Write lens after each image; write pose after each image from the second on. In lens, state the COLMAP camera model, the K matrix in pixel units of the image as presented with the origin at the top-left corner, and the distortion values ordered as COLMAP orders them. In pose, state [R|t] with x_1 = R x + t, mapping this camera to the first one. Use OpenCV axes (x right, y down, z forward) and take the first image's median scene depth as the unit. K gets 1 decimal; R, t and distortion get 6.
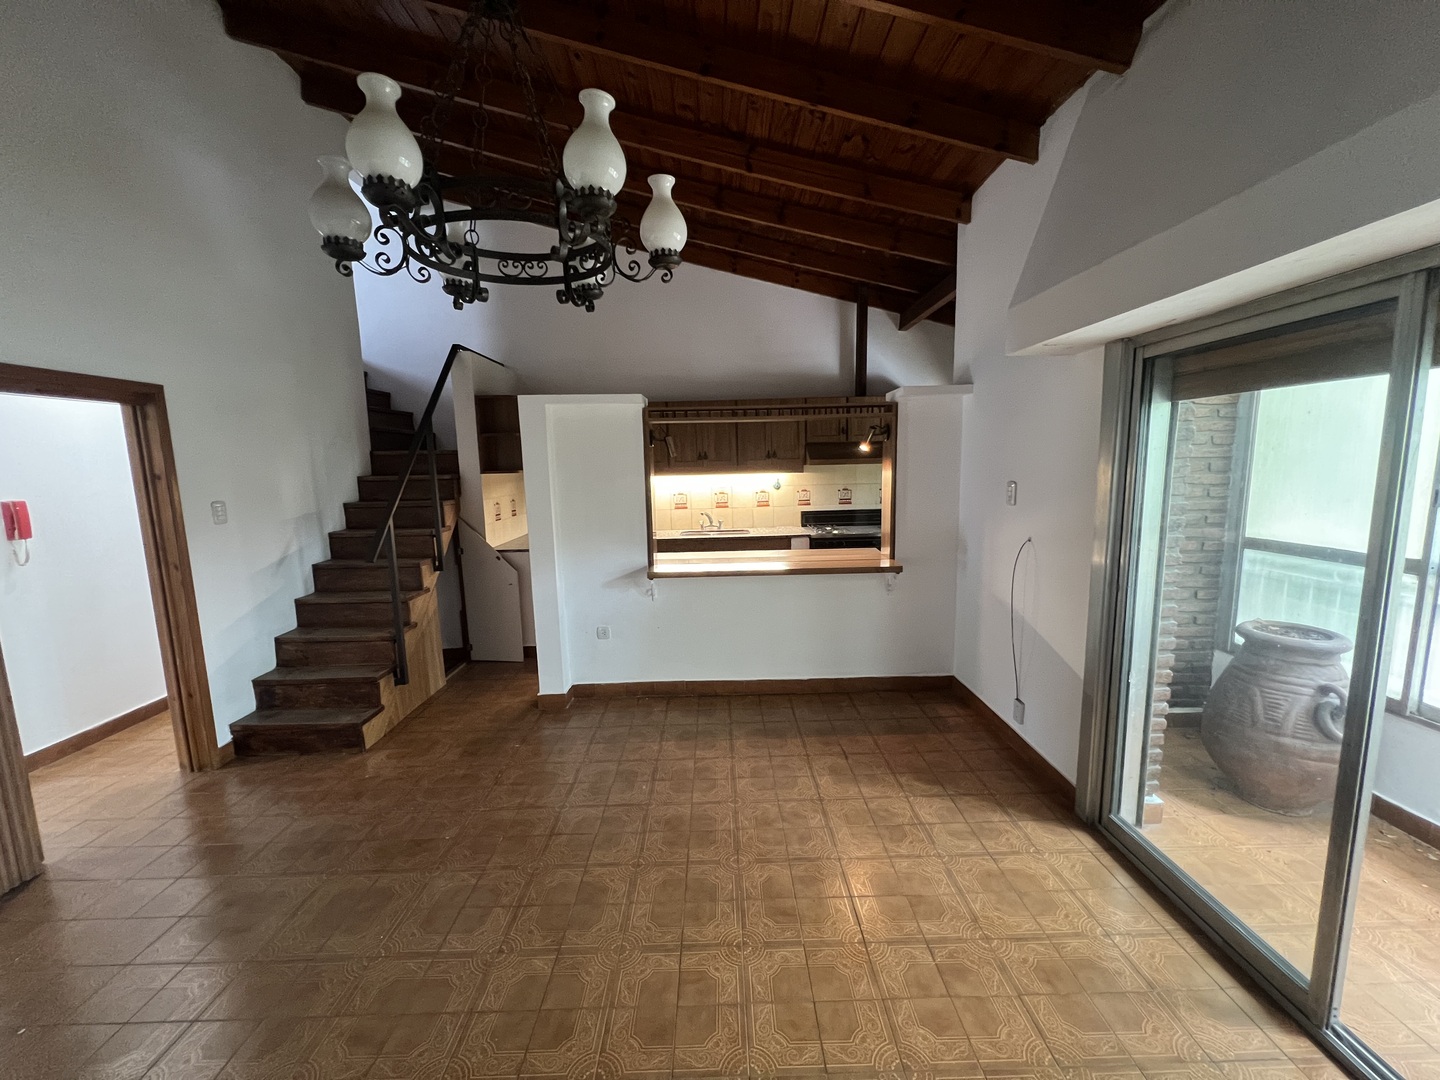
lens RADIAL K [[573.7, 0, 722.1], [0, 573.7, 542.3], [0, 0, 1]] dist [-0.000244, 0.000185]
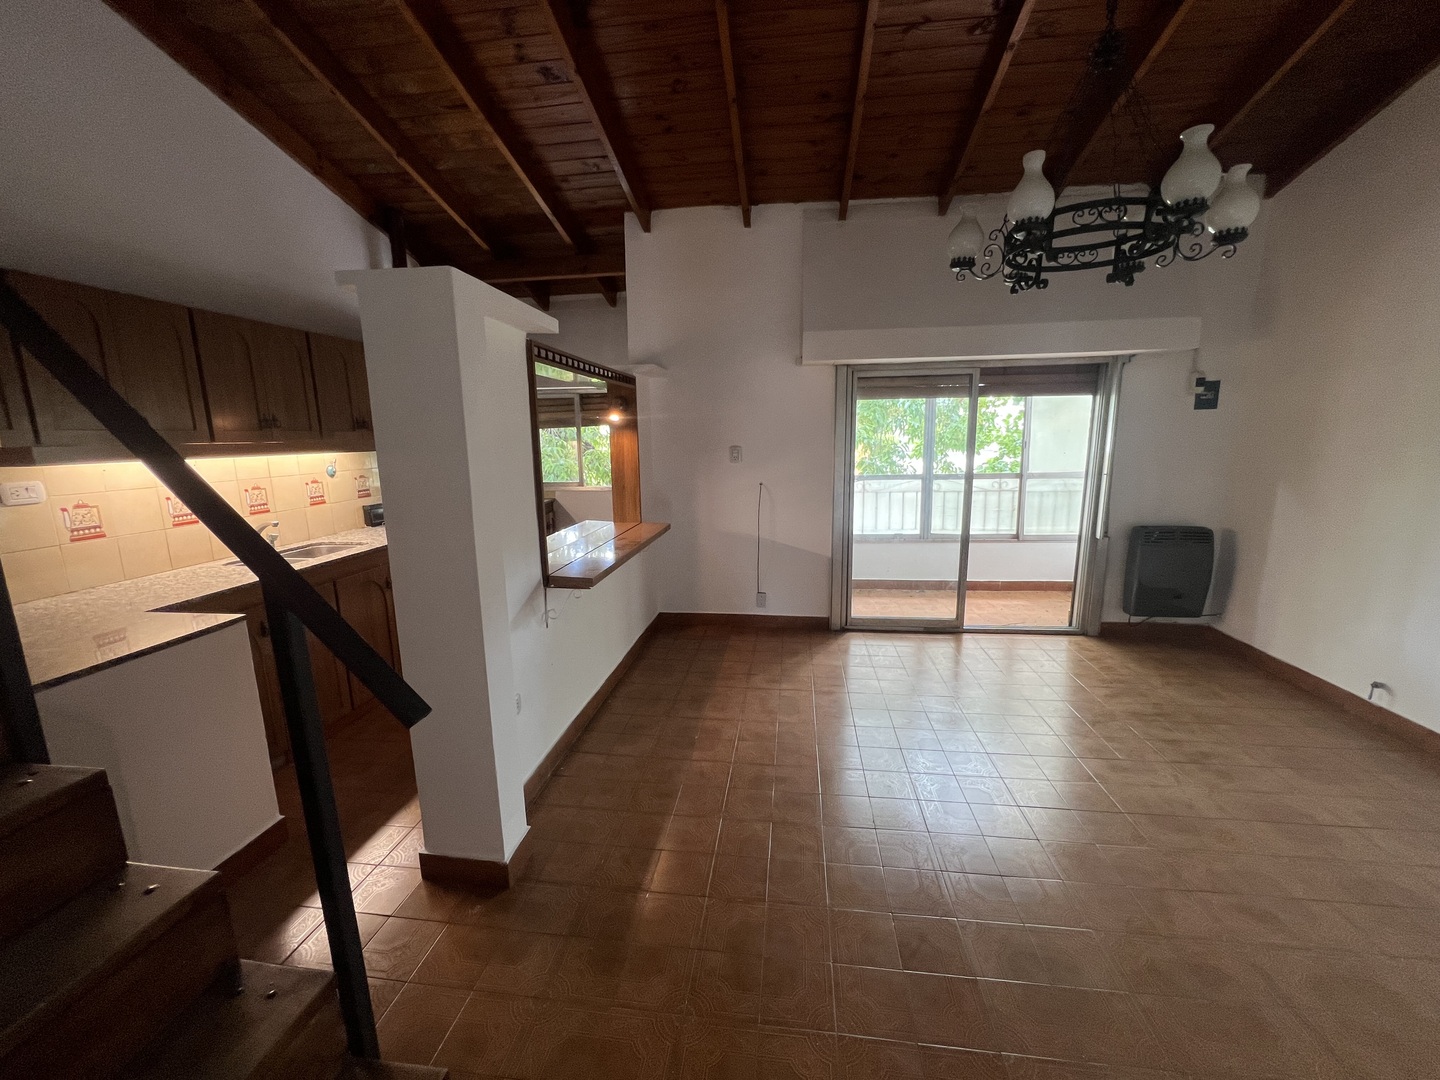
lens RADIAL K [[571.5, 0, 720.0], [0, 571.5, 540.0], [0, 0, 1]] dist [-0.001118, 0.000240]
pose [[0.134625, -0.158451, 0.978146, -0.808708], [0.153334, 0.978573, 0.137416, -0.067964], [-0.978961, 0.131483, 0.156036, 0.741902]]
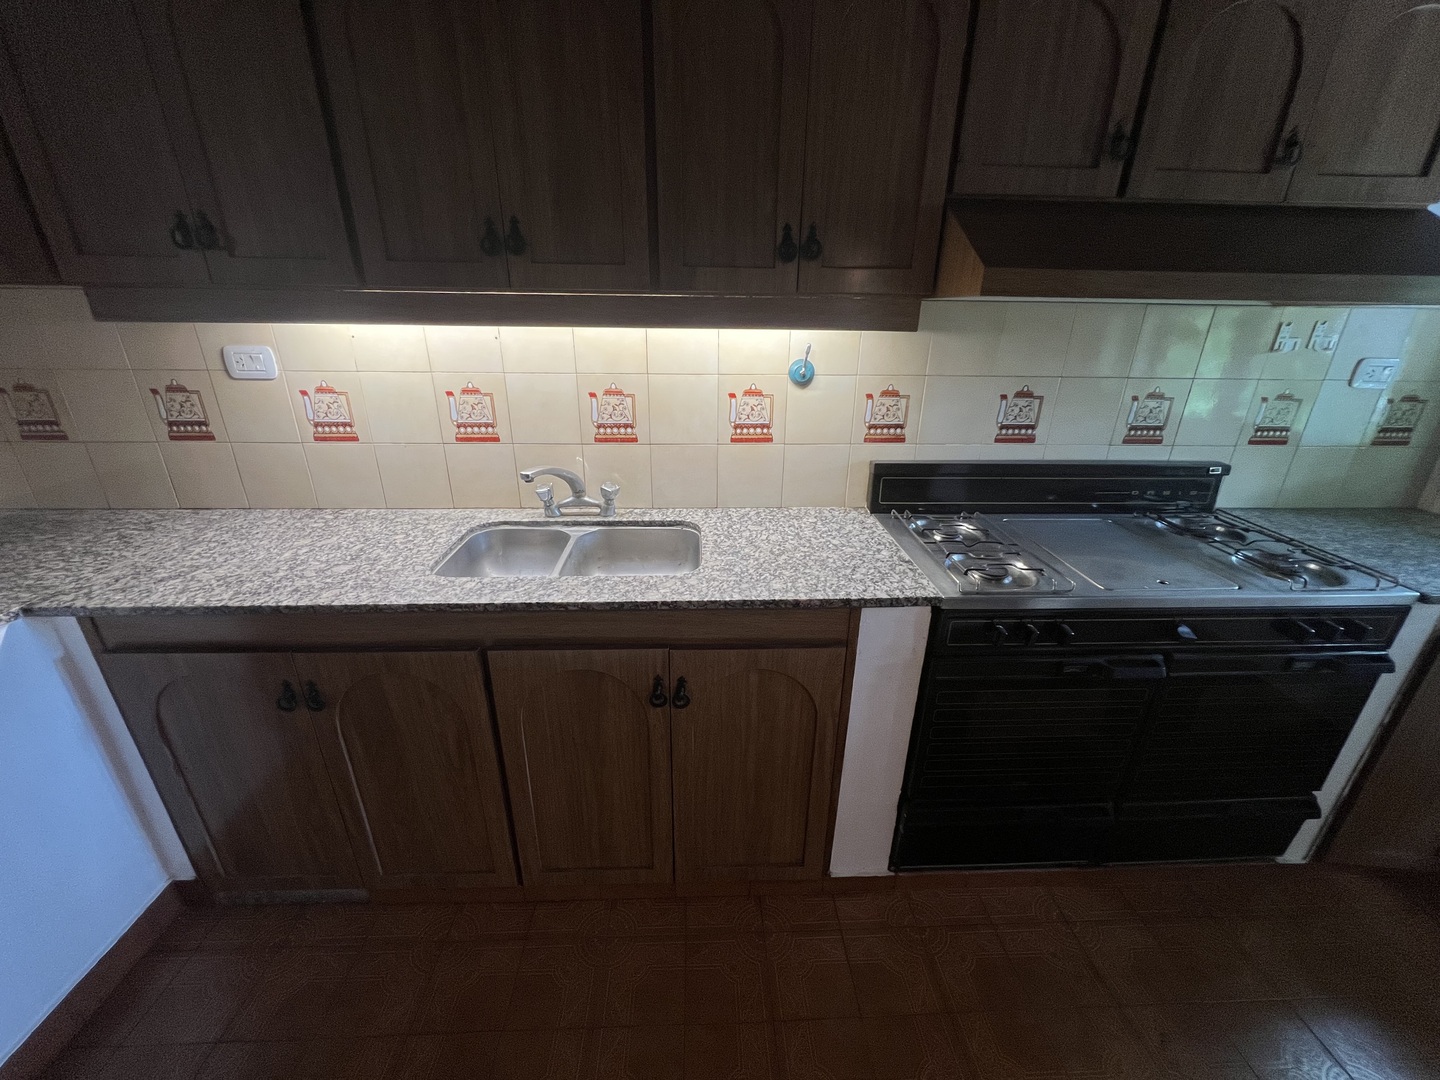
lens RADIAL K [[573.7, 0, 722.1], [0, 573.7, 542.3], [0, 0, 1]] dist [-0.000244, 0.000185]
pose [[0.998665, 0.022609, 0.046447, 0.069020], [-0.032852, 0.971852, 0.233289, -0.130950], [-0.039865, -0.234503, 0.971298, 1.111666]]
